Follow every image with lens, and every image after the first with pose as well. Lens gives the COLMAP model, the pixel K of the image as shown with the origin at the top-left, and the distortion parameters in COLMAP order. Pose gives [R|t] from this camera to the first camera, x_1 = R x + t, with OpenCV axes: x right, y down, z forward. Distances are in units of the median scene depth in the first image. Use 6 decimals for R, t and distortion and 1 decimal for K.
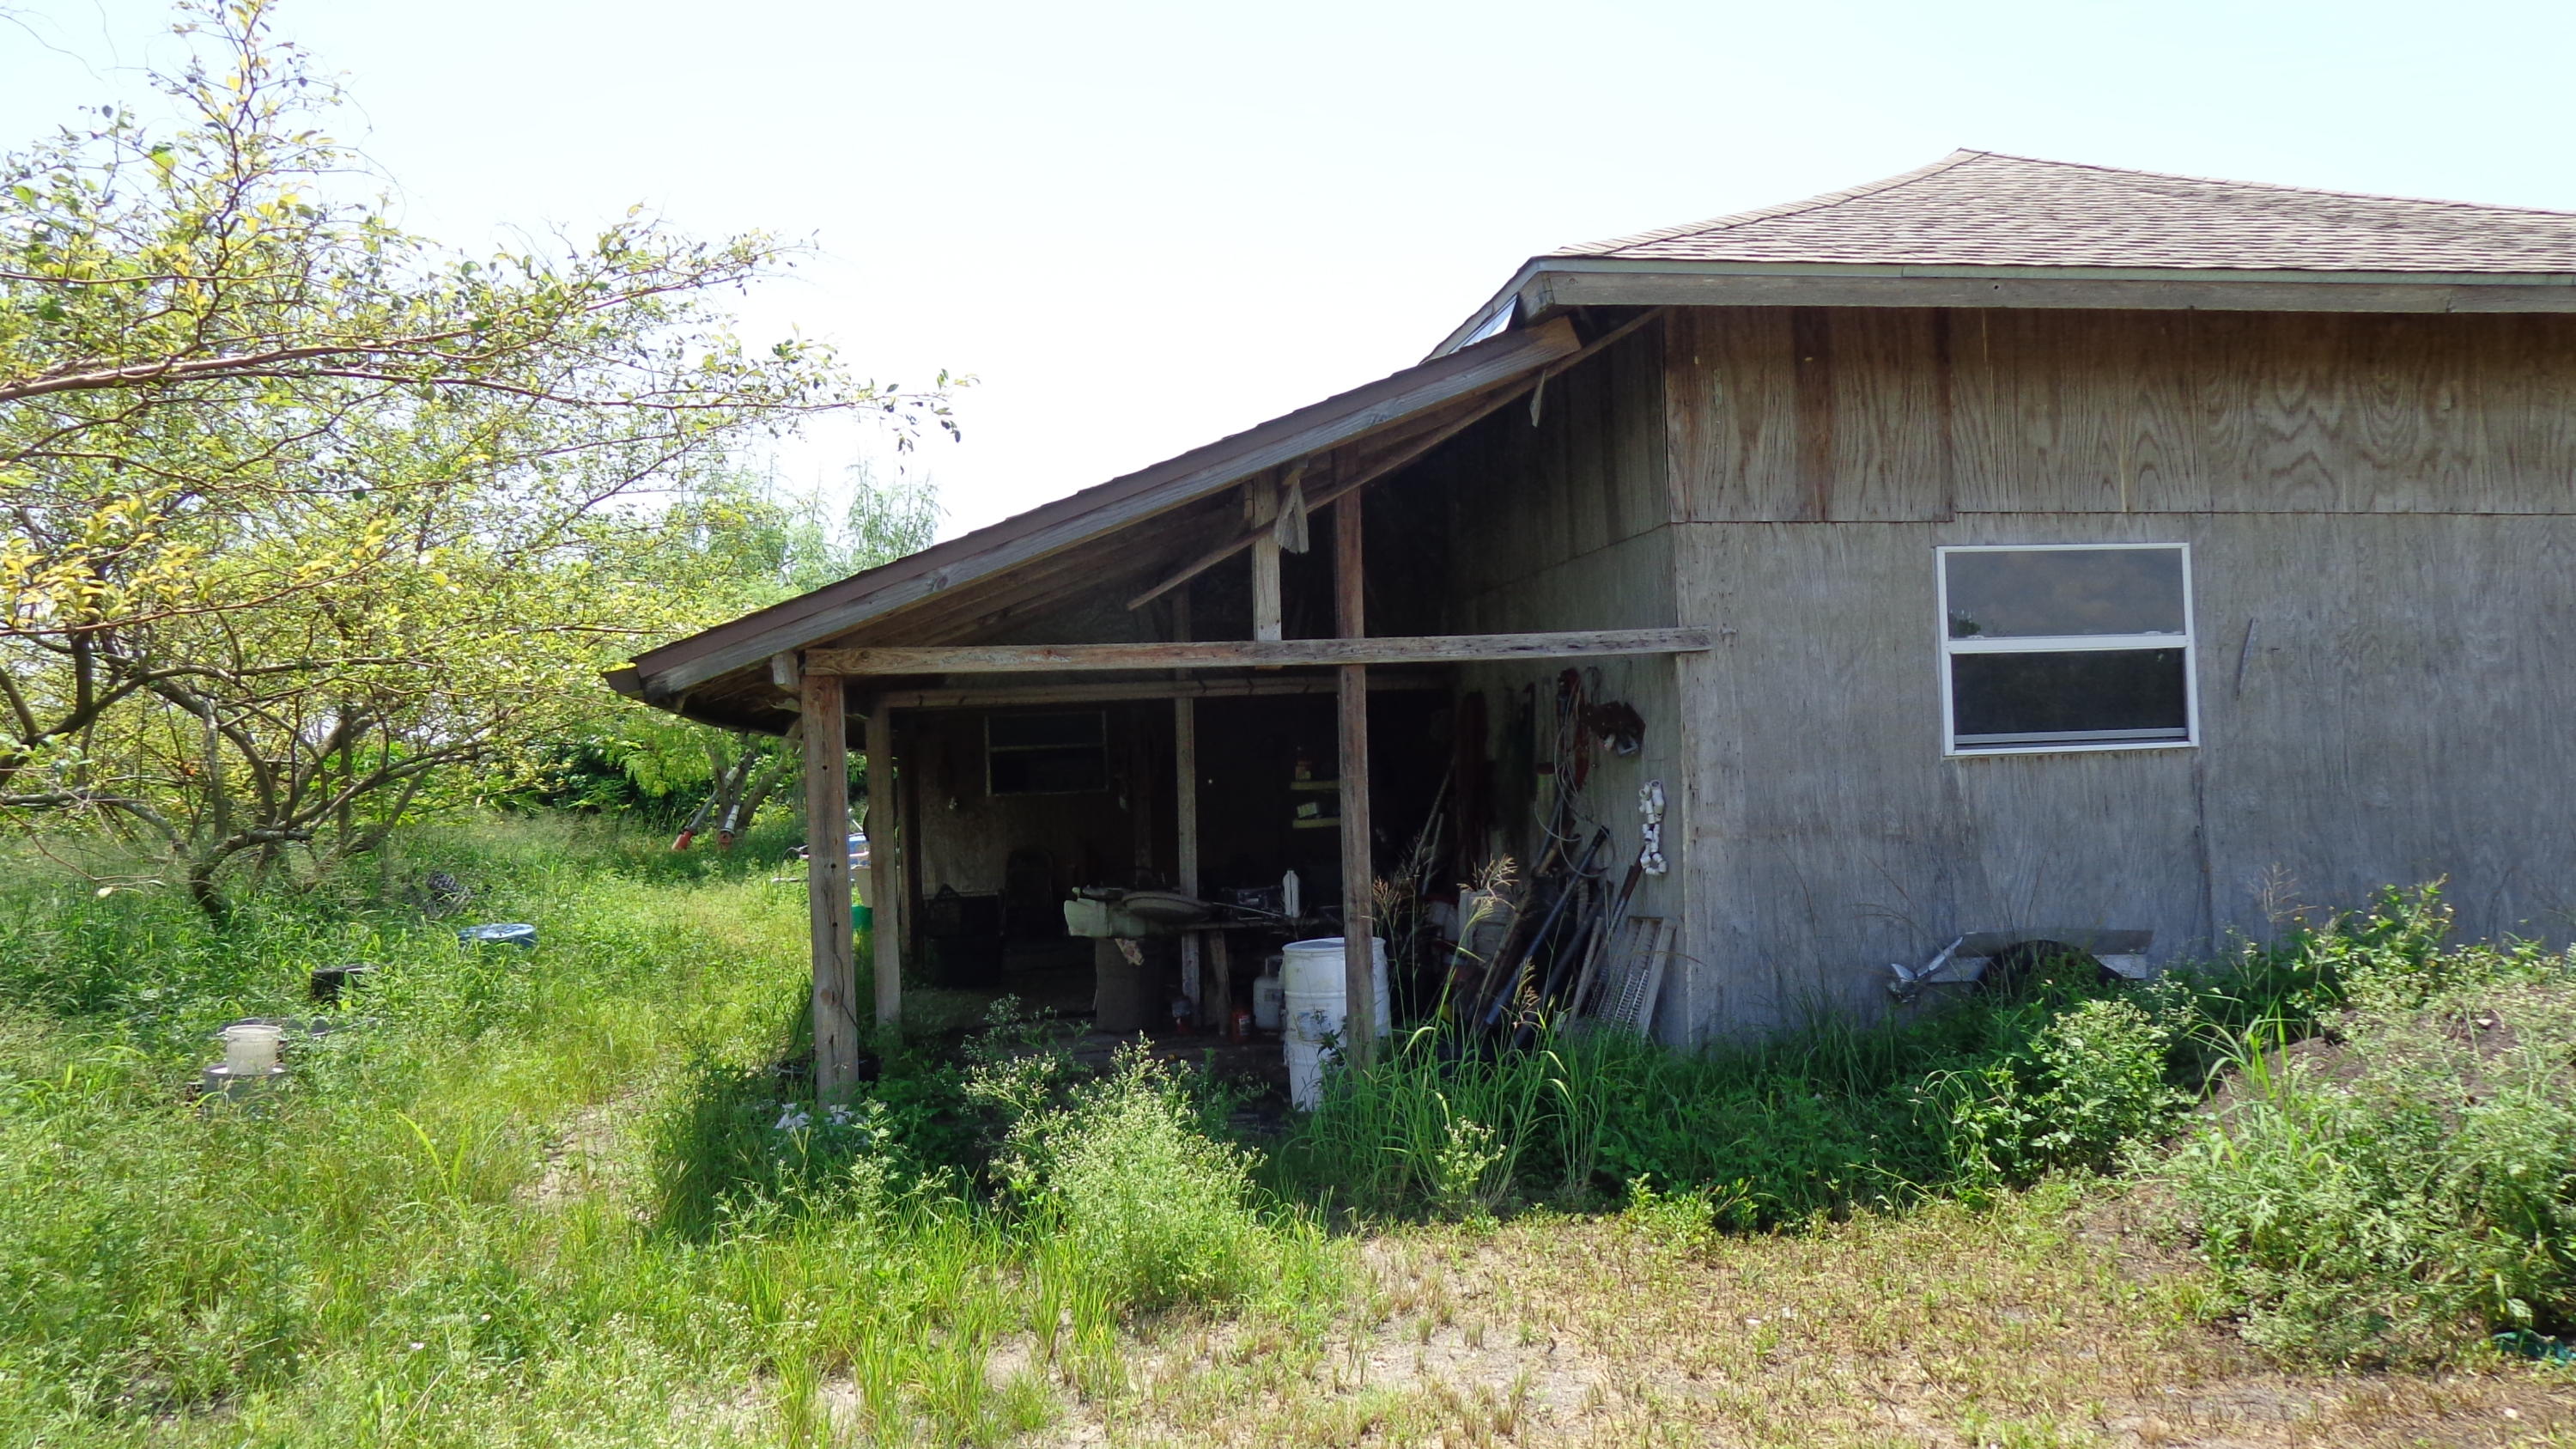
lens RADIAL K [[1911.3, 0, 1290.7], [0, 1911.3, 736.3], [0, 0, 1]] dist [0.005246, -0.004763]
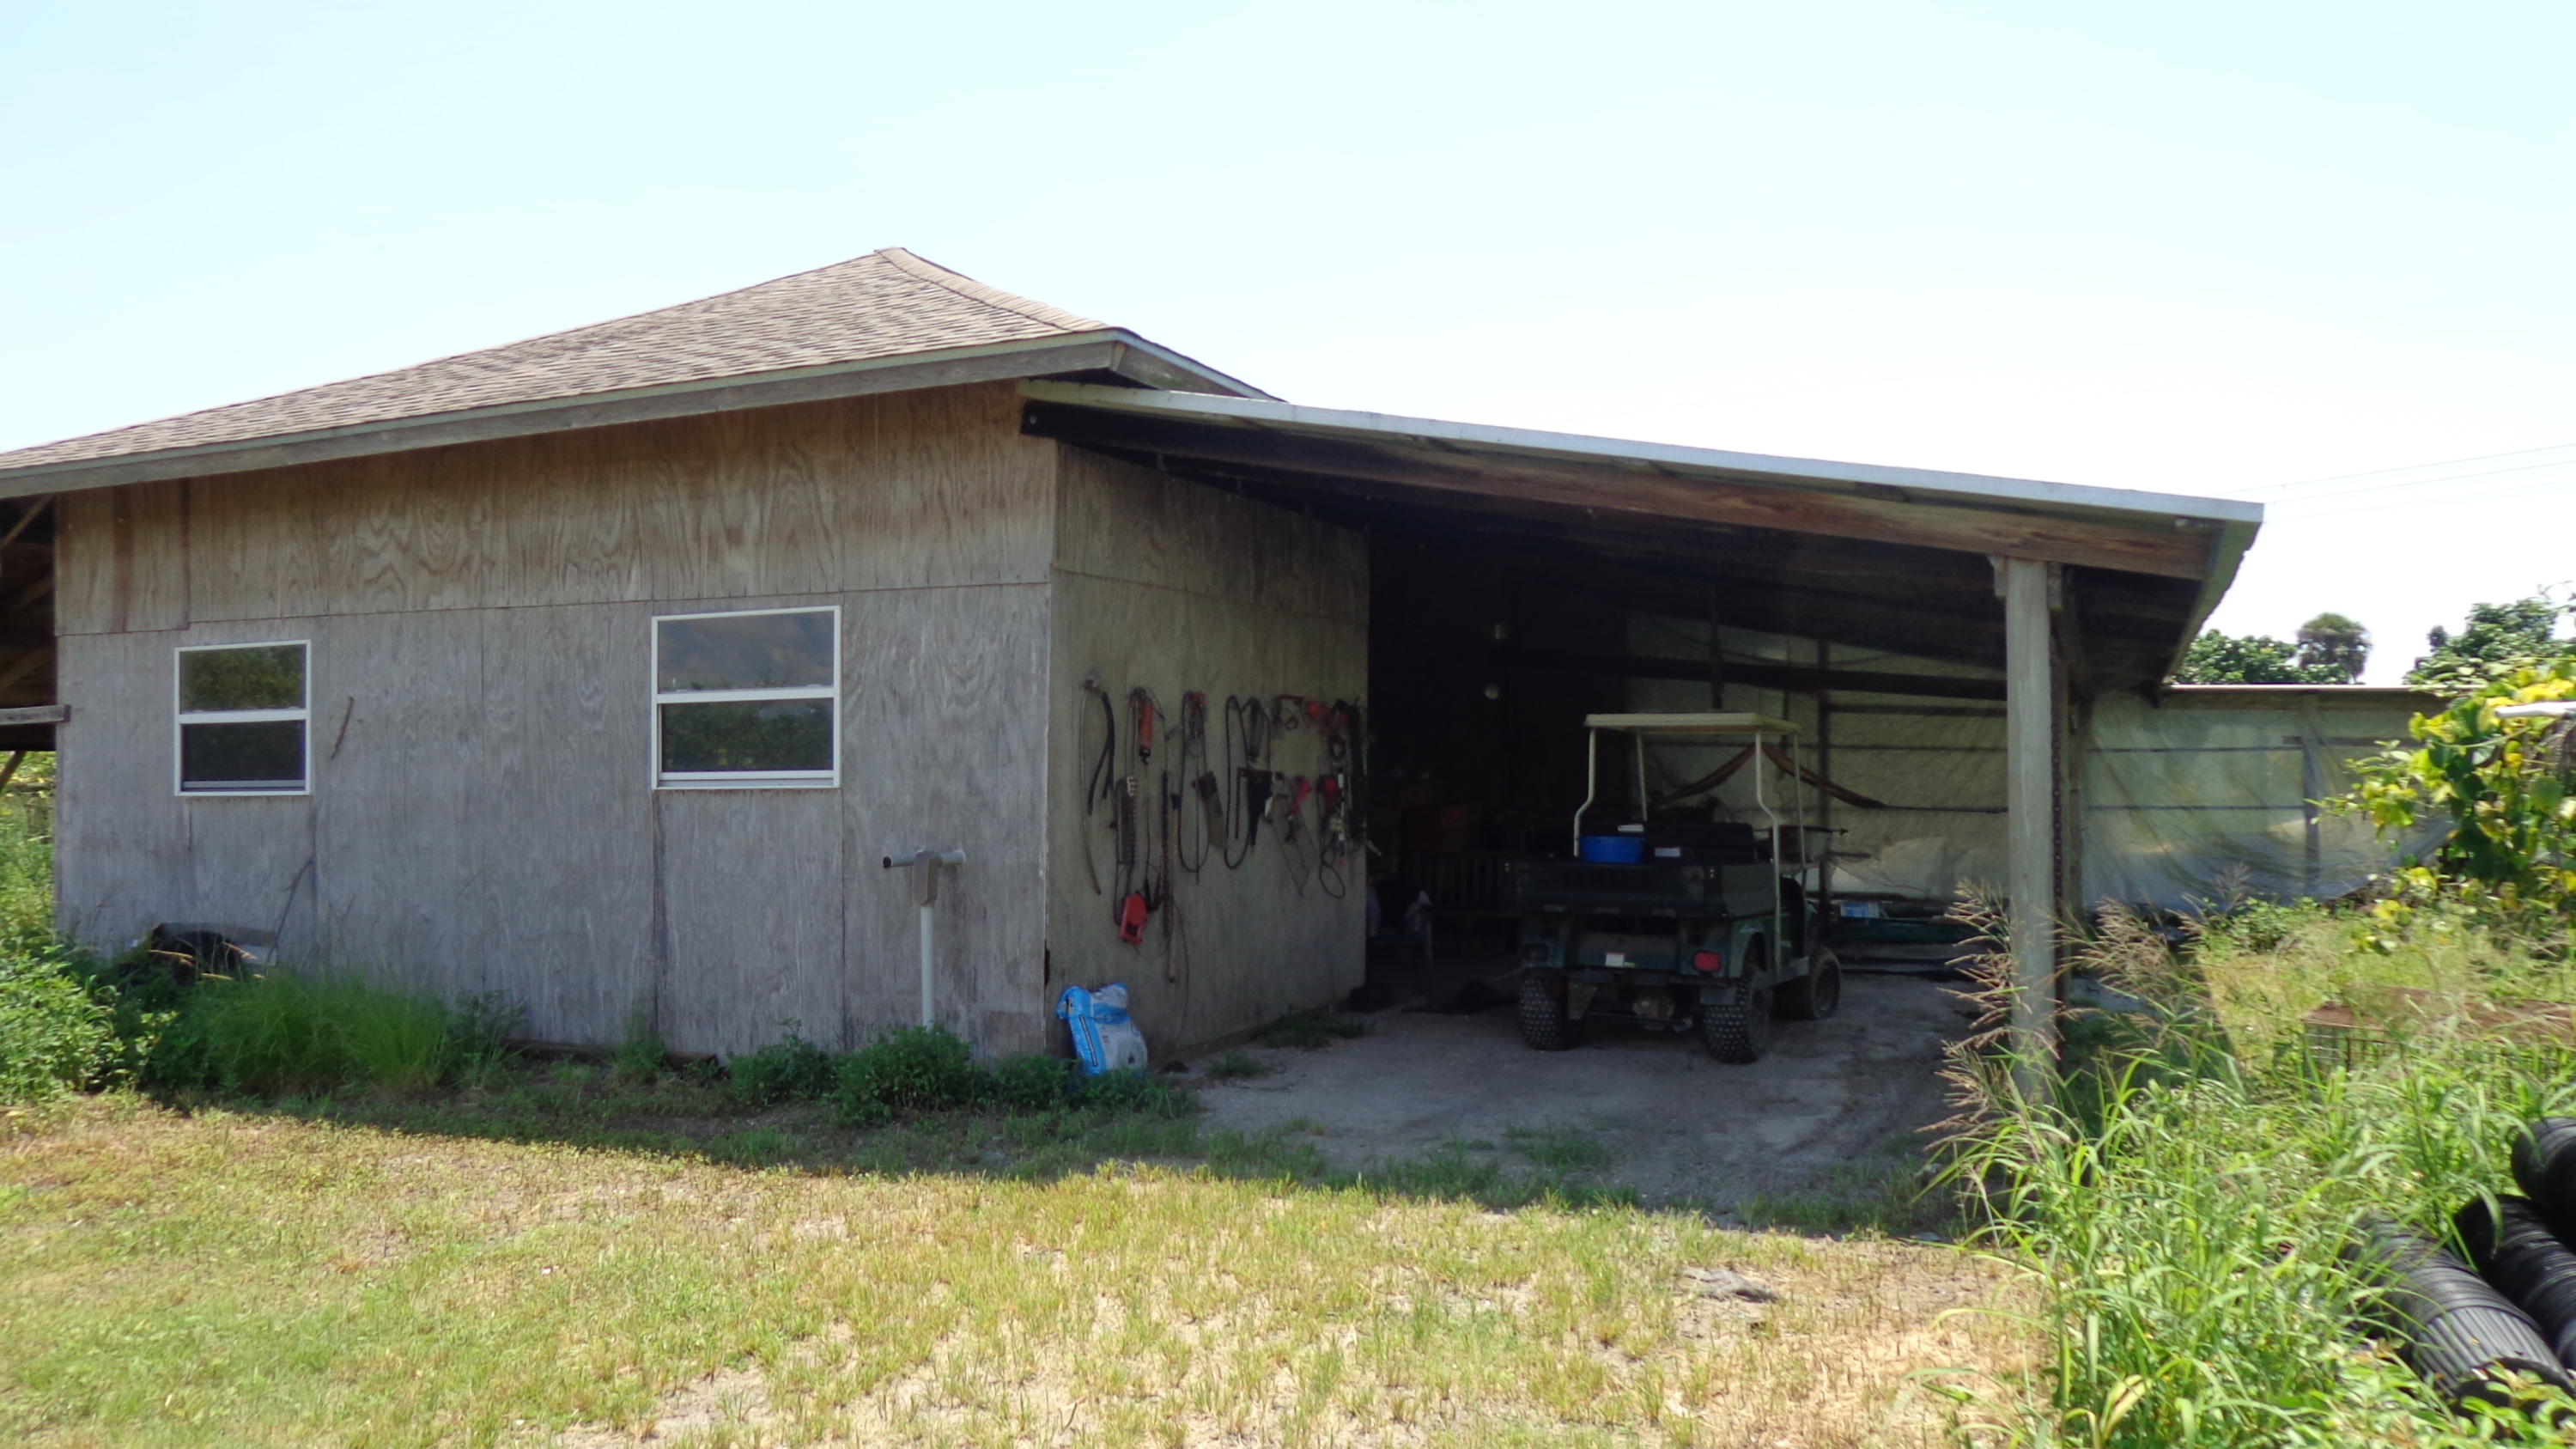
lens RADIAL K [[1911.3, 0, 1293.1], [0, 1911.3, 719.7], [0, 0, 1]] dist [0.005246, -0.004763]
pose [[0.810196, 0.010669, -0.586062, 1.759794], [-0.004229, 0.999915, 0.012356, -0.064076], [0.586143, -0.007532, 0.810172, 0.325399]]
